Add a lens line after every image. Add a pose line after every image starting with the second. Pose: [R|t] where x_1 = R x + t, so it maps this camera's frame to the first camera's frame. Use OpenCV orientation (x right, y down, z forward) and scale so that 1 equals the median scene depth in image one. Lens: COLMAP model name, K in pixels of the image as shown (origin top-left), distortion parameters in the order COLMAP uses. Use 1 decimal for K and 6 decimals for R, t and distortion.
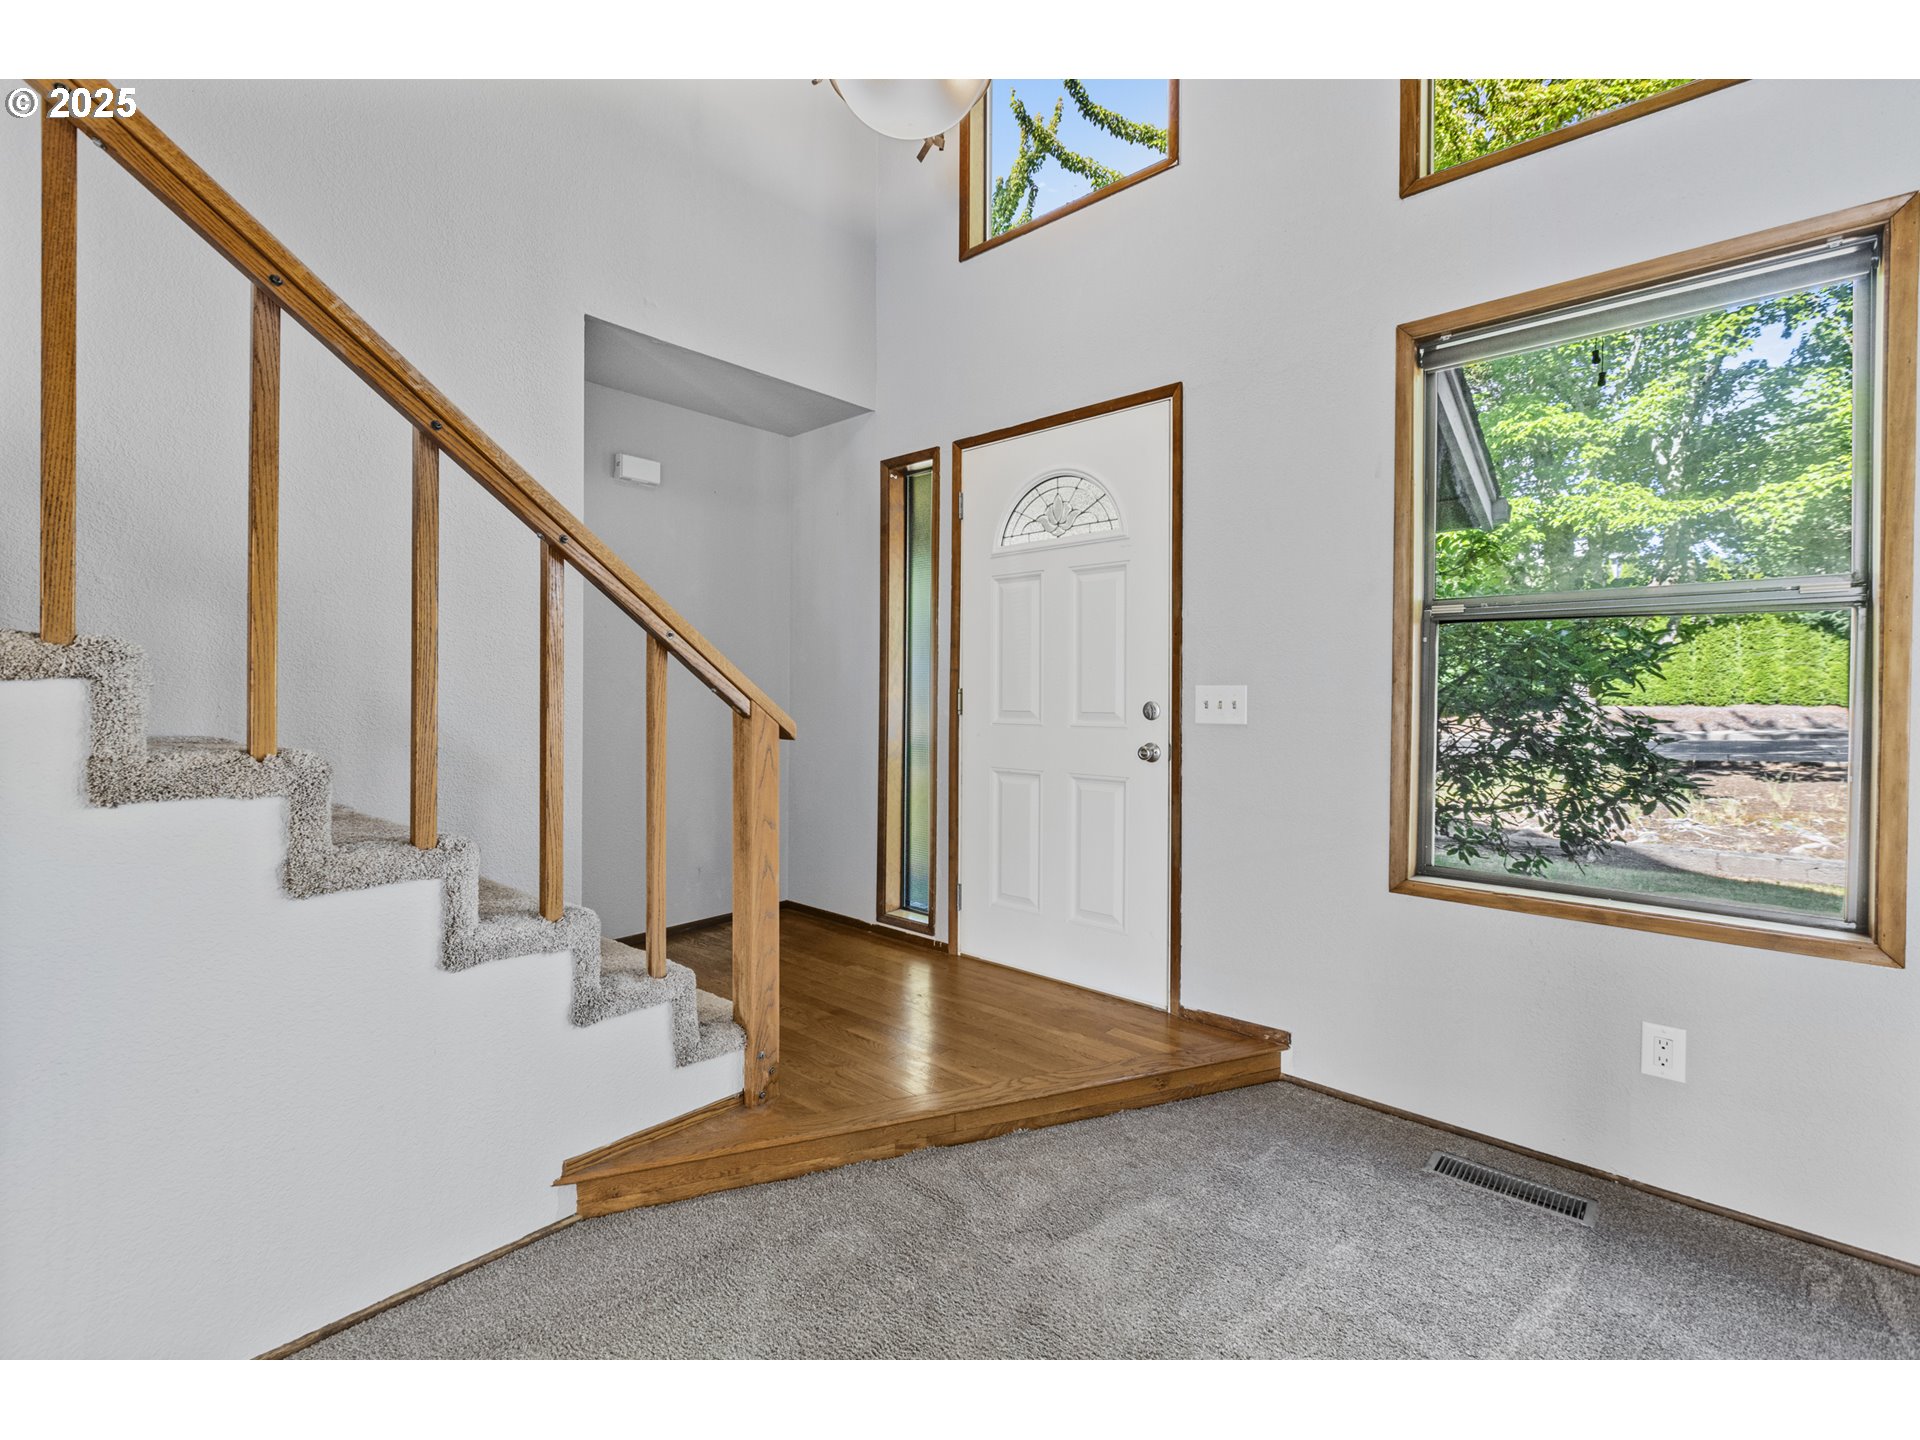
lens RADIAL K [[1030.1, 0, 934.9], [0, 1030.1, 688.5], [0, 0, 1]] dist [-0.002882, 0.000238]
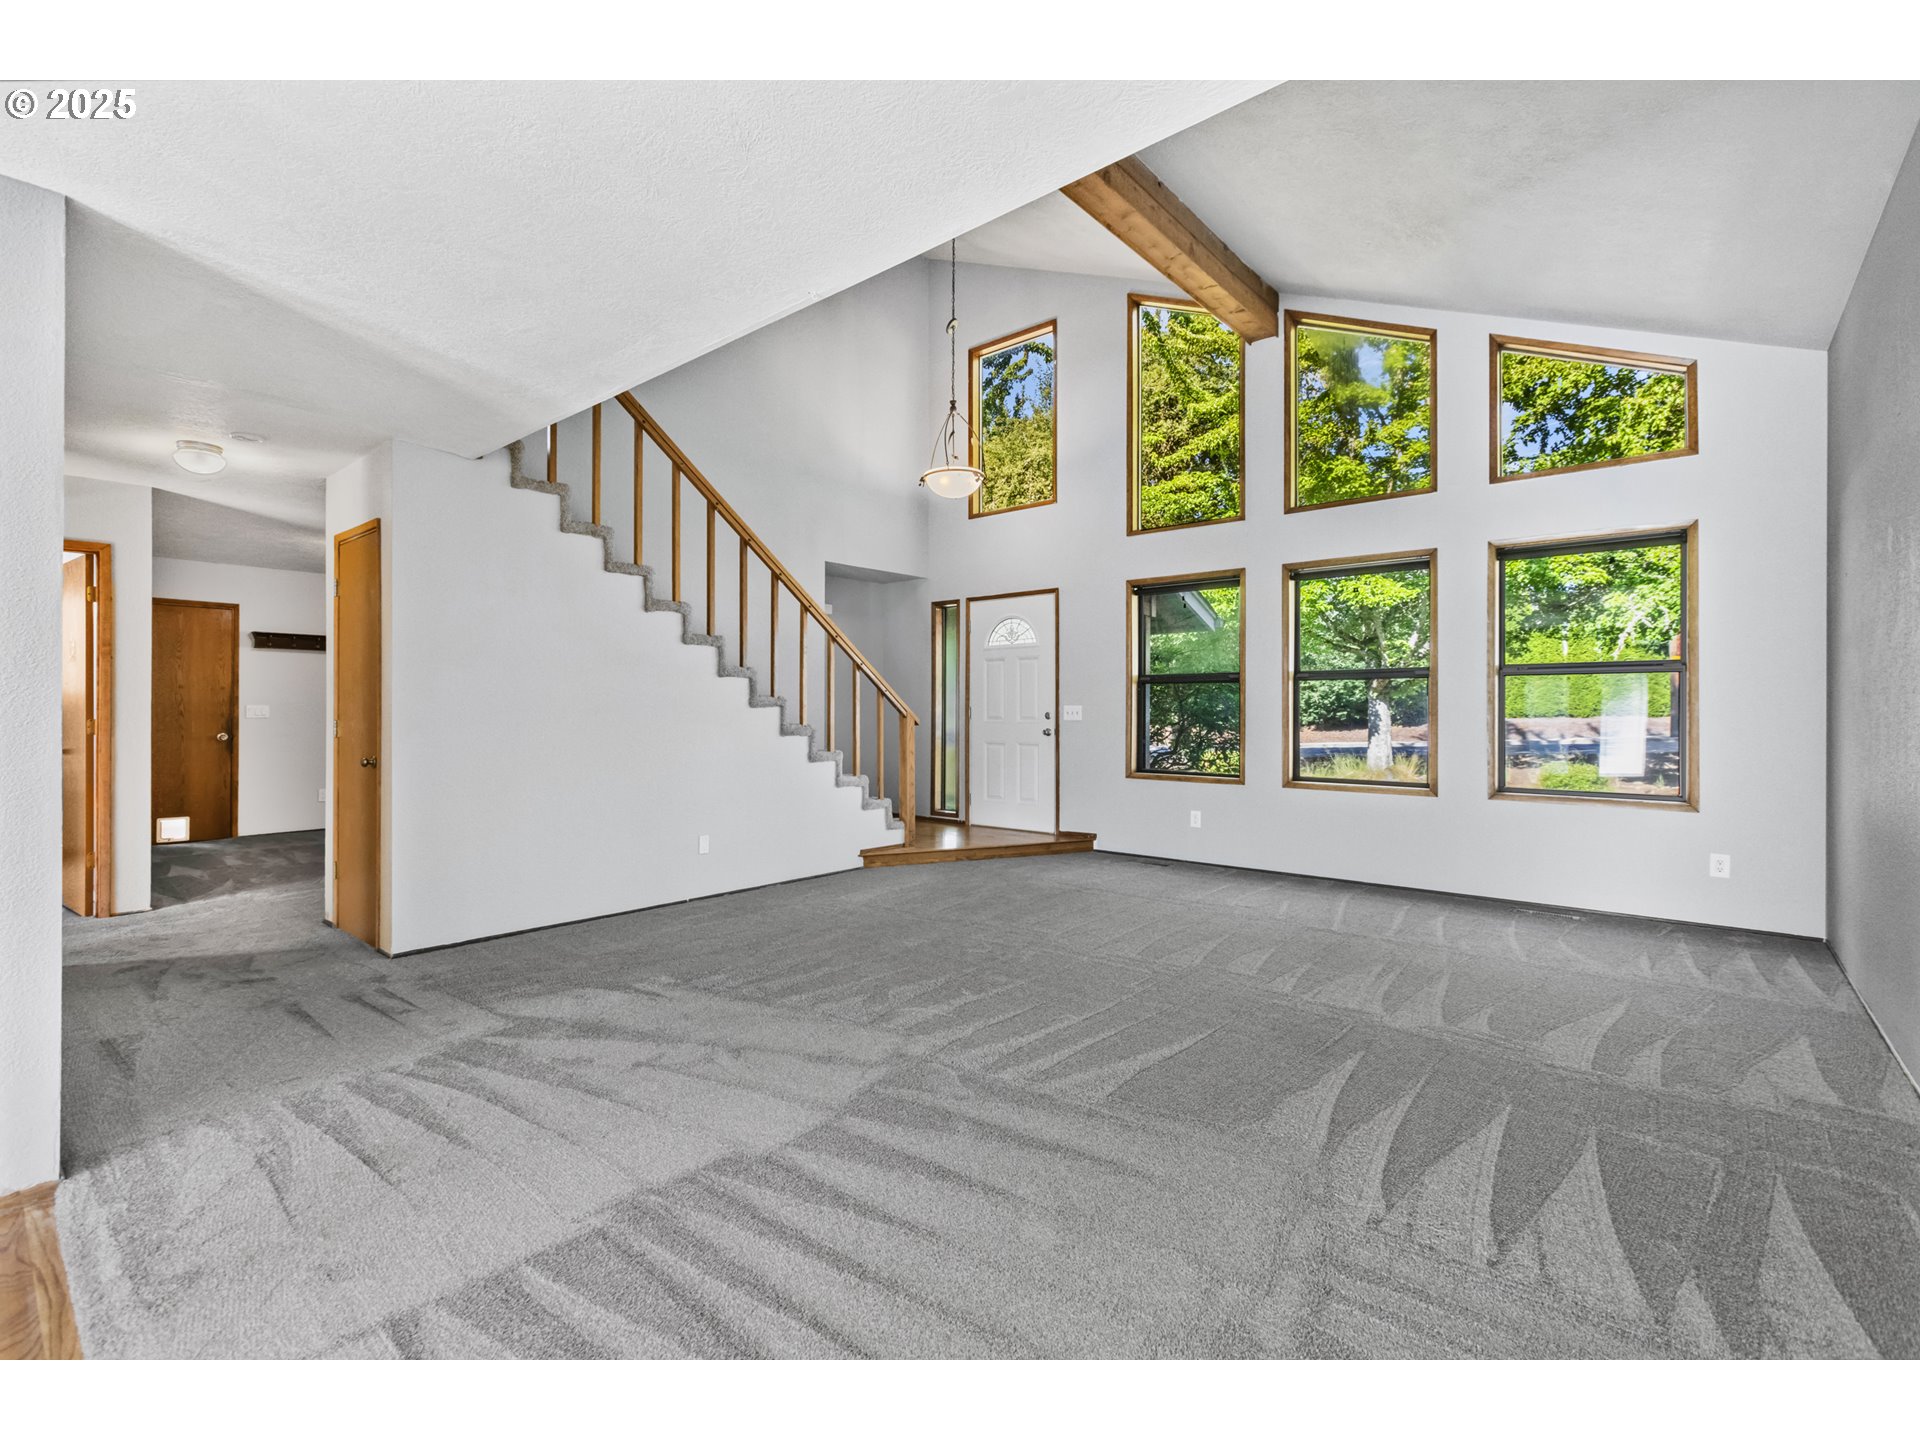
lens RADIAL K [[1030.1, 0, 934.9], [0, 1030.1, 688.5], [0, 0, 1]] dist [-0.002882, 0.000238]
pose [[0.999779, -0.004703, 0.020483, -0.118001], [0.005040, 0.999852, -0.016420, -0.004683], [-0.020403, 0.016519, 0.999655, -1.511451]]
